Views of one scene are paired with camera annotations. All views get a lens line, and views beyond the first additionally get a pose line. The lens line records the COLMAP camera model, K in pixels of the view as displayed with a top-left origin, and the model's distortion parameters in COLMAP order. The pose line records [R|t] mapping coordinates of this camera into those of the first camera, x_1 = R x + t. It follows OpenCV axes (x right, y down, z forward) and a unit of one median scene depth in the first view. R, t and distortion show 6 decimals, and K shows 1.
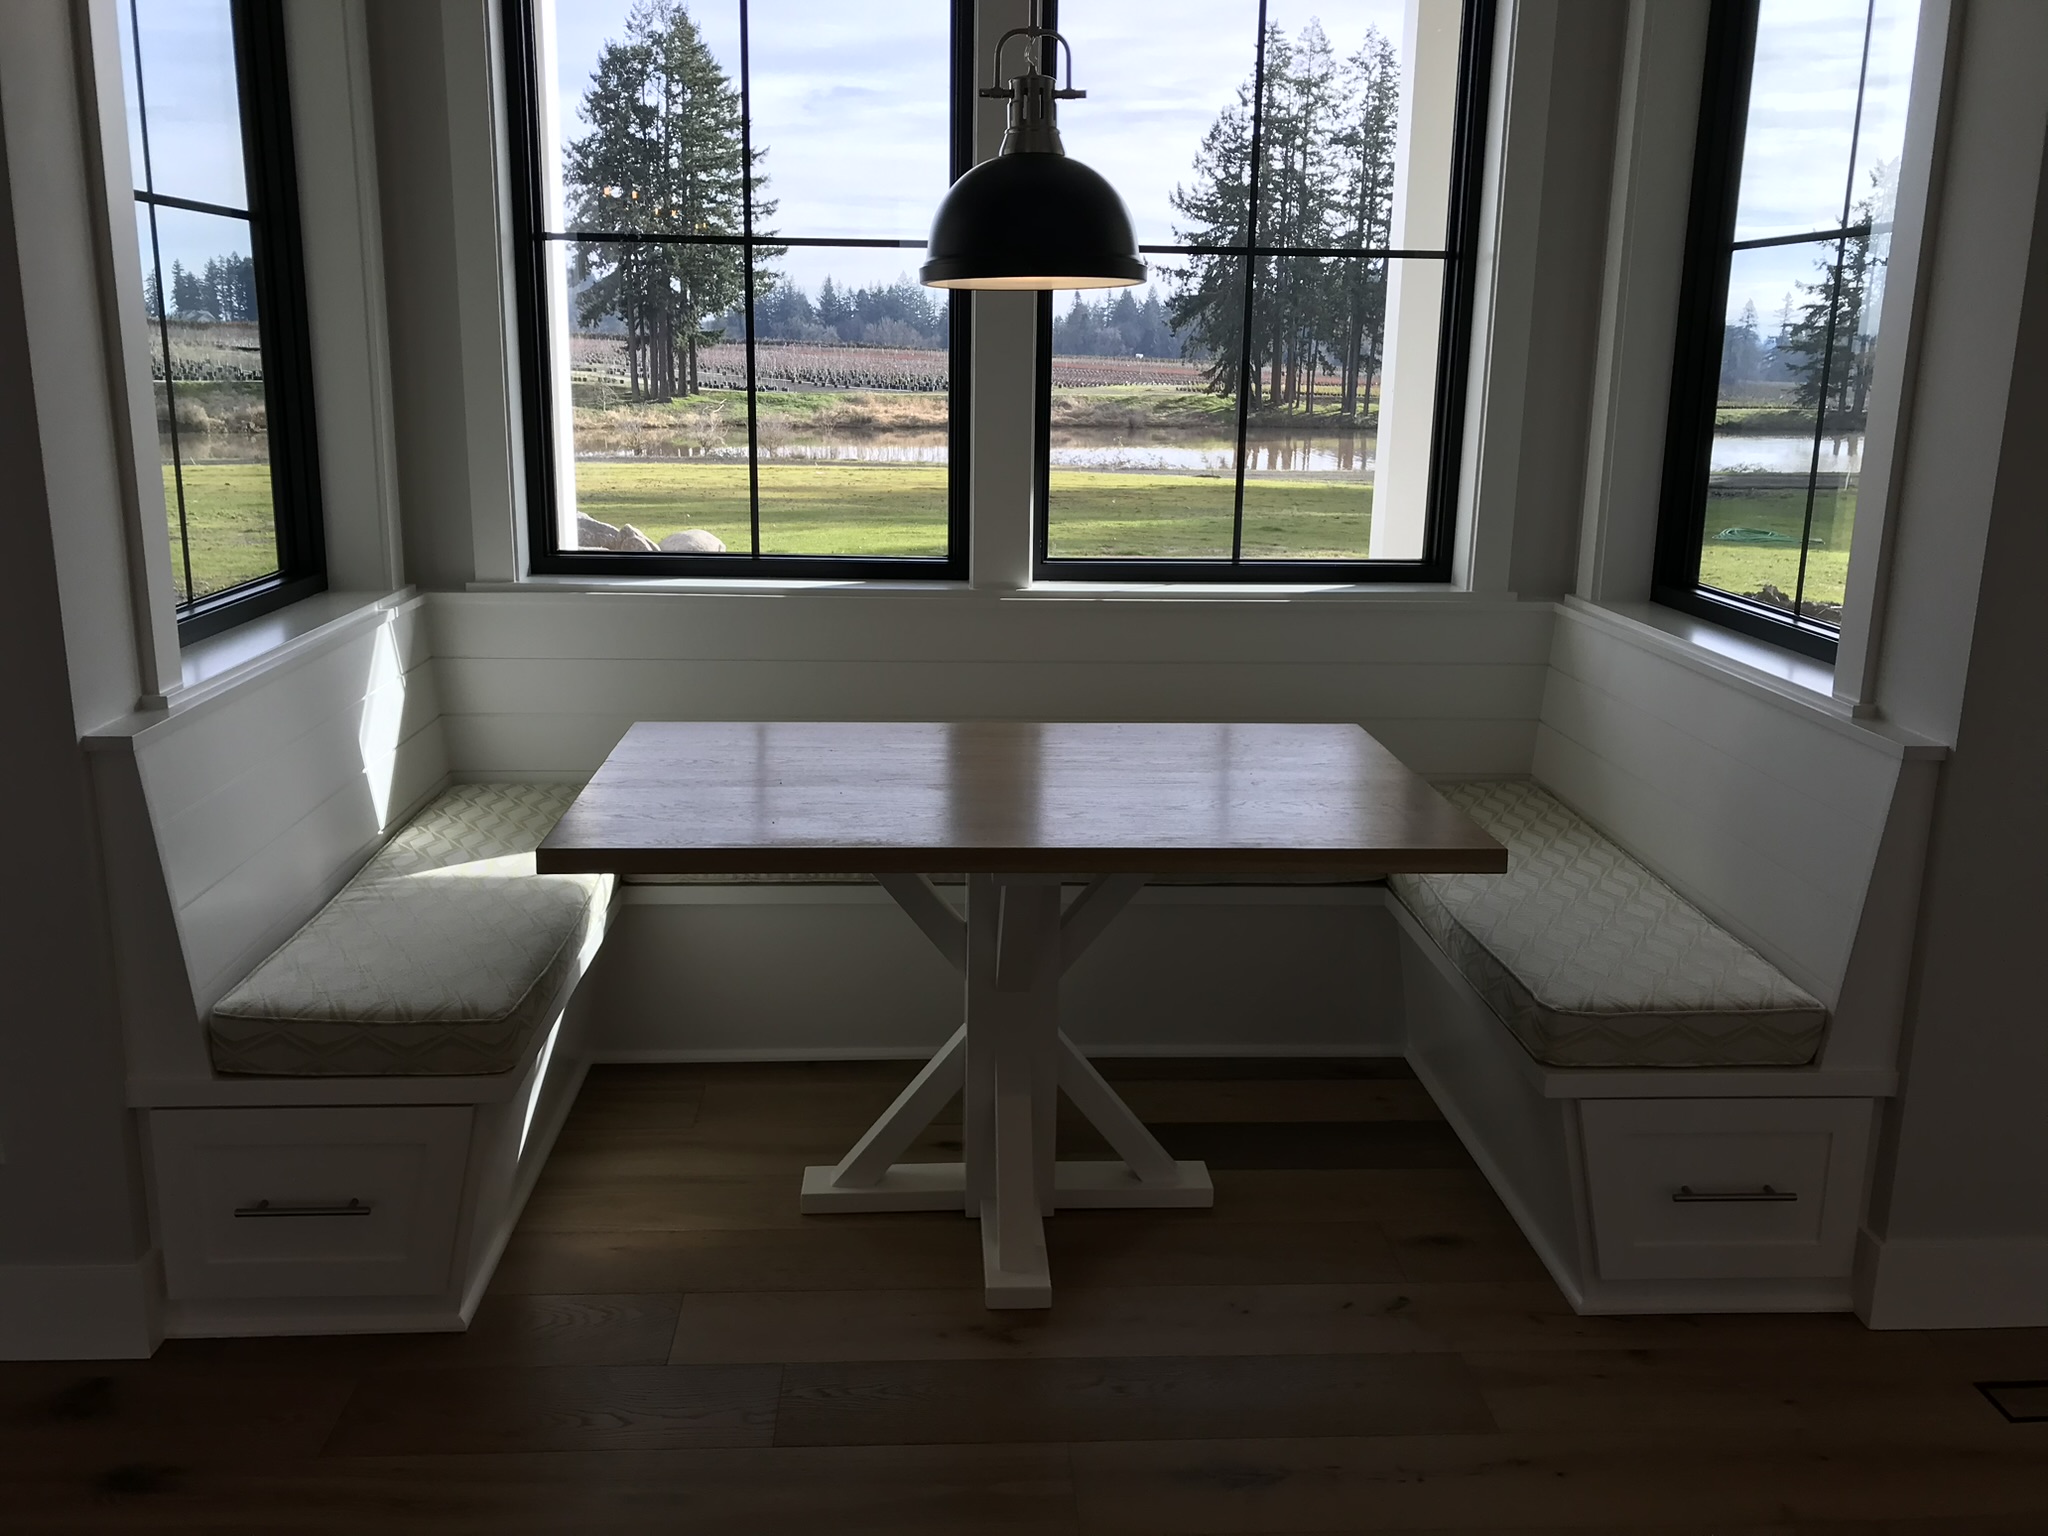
lens RADIAL K [[1687.1, 0, 1005.6], [0, 1687.1, 746.5], [0, 0, 1]] dist [0.016620, -0.024896]
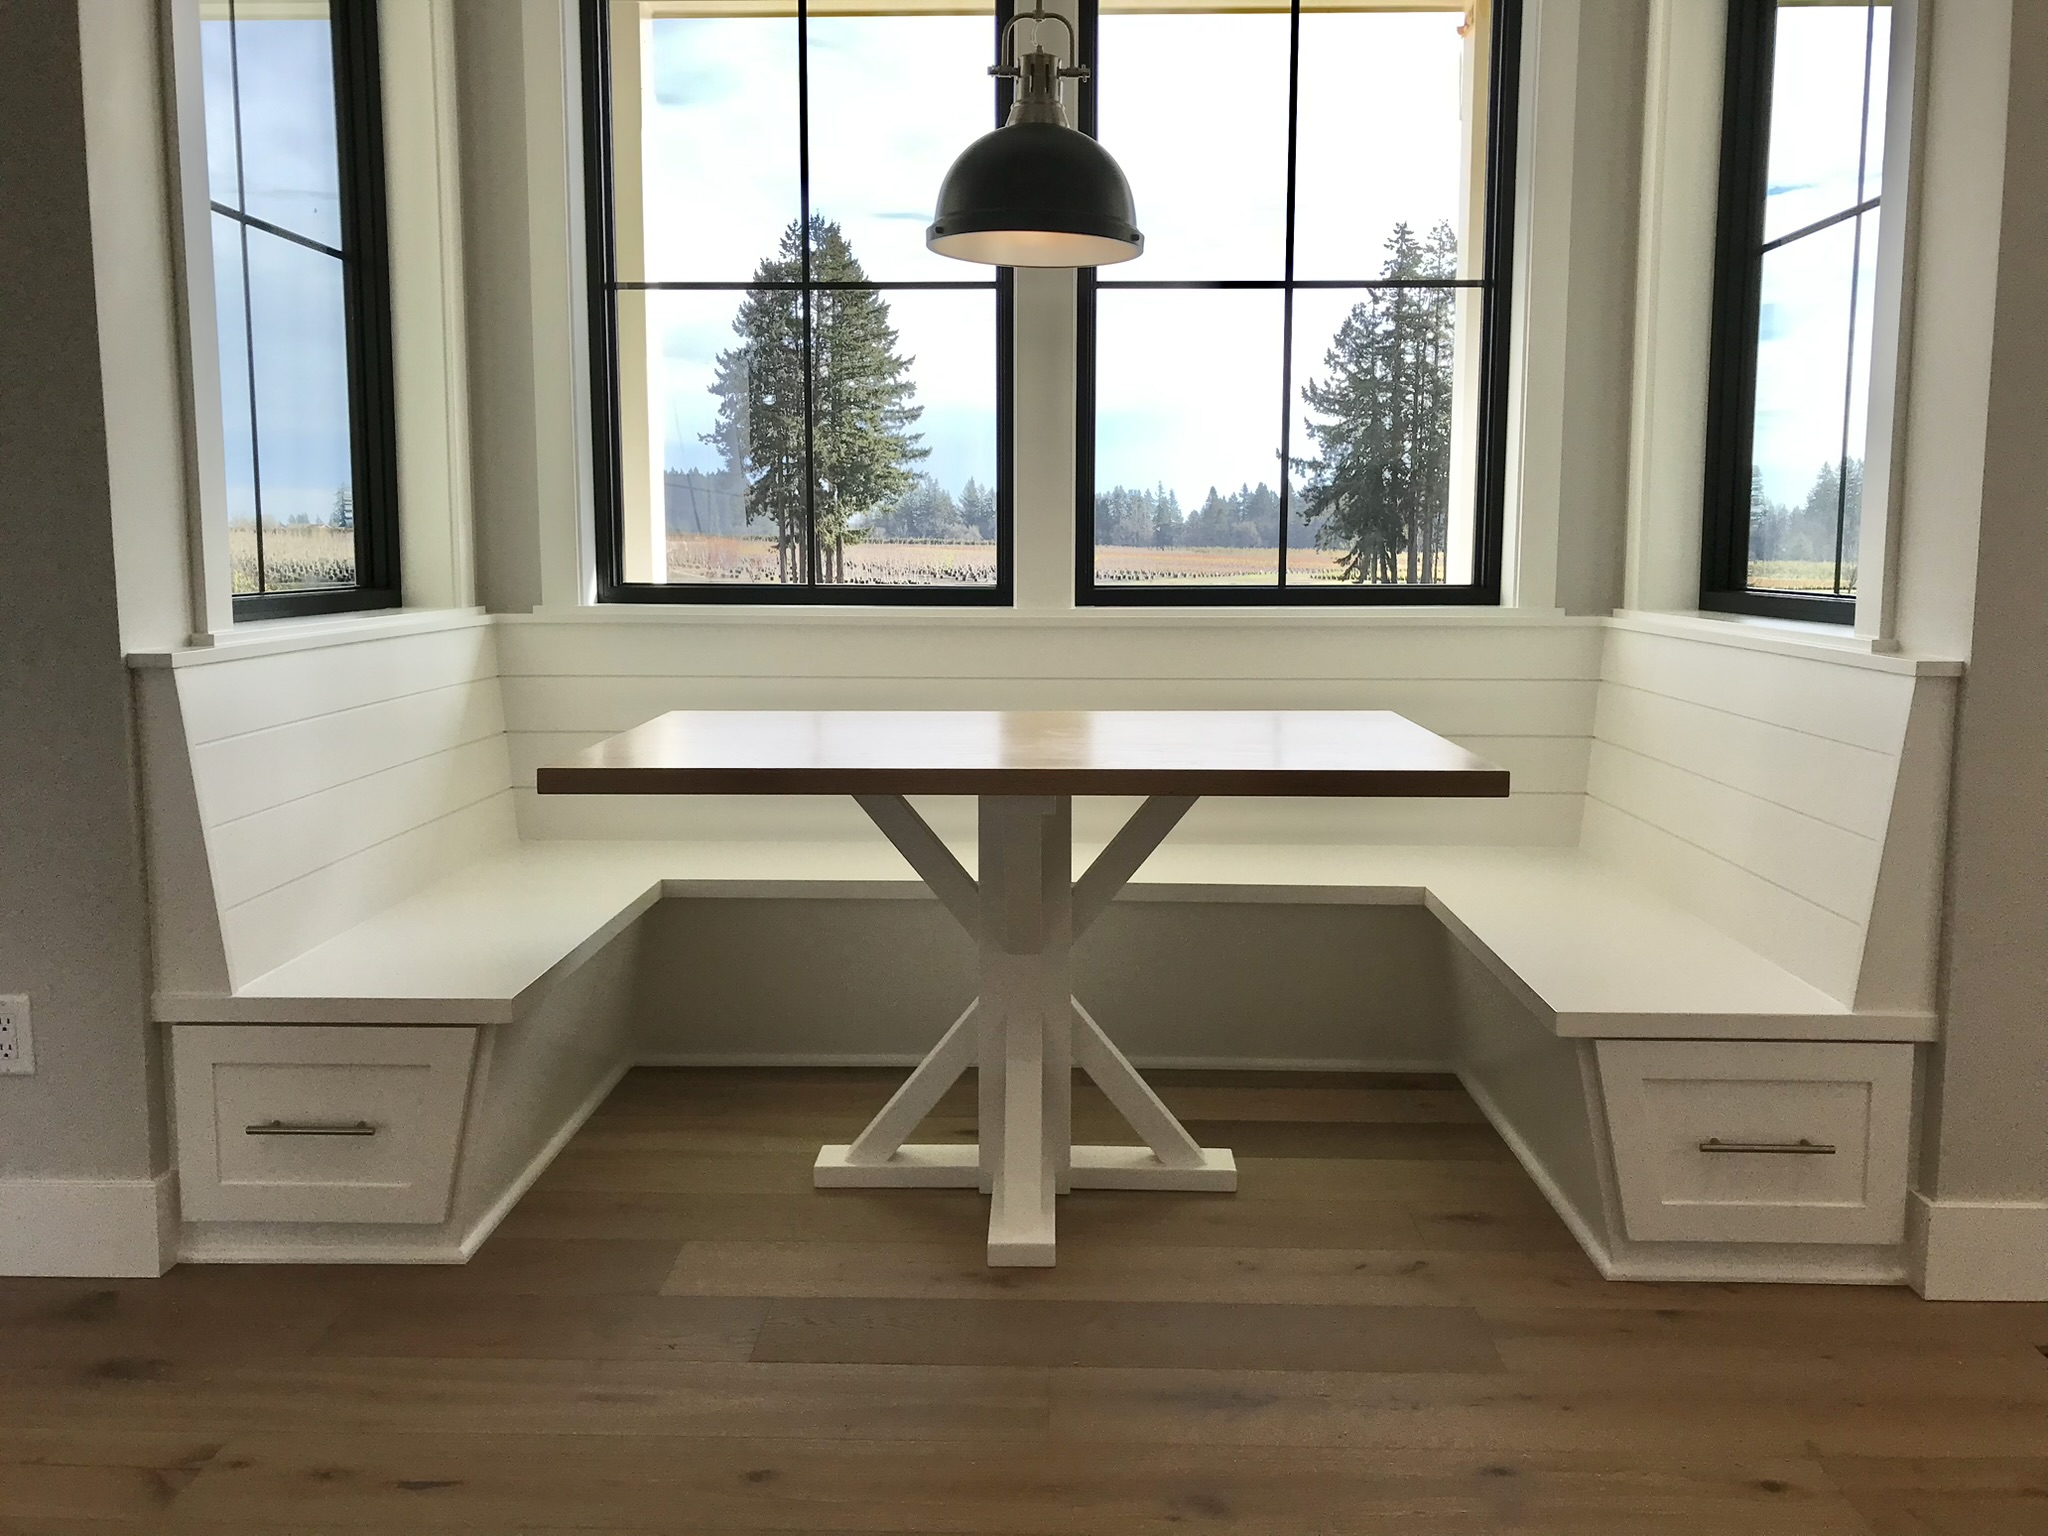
lens RADIAL K [[1687.1, 0, 1004.3], [0, 1687.1, 748.7], [0, 0, 1]] dist [0.016620, -0.024896]
pose [[0.996544, -0.001856, -0.083051, 0.063345], [-0.007424, 0.993760, -0.111294, 0.115243], [0.082739, 0.111526, 0.990311, -0.000829]]
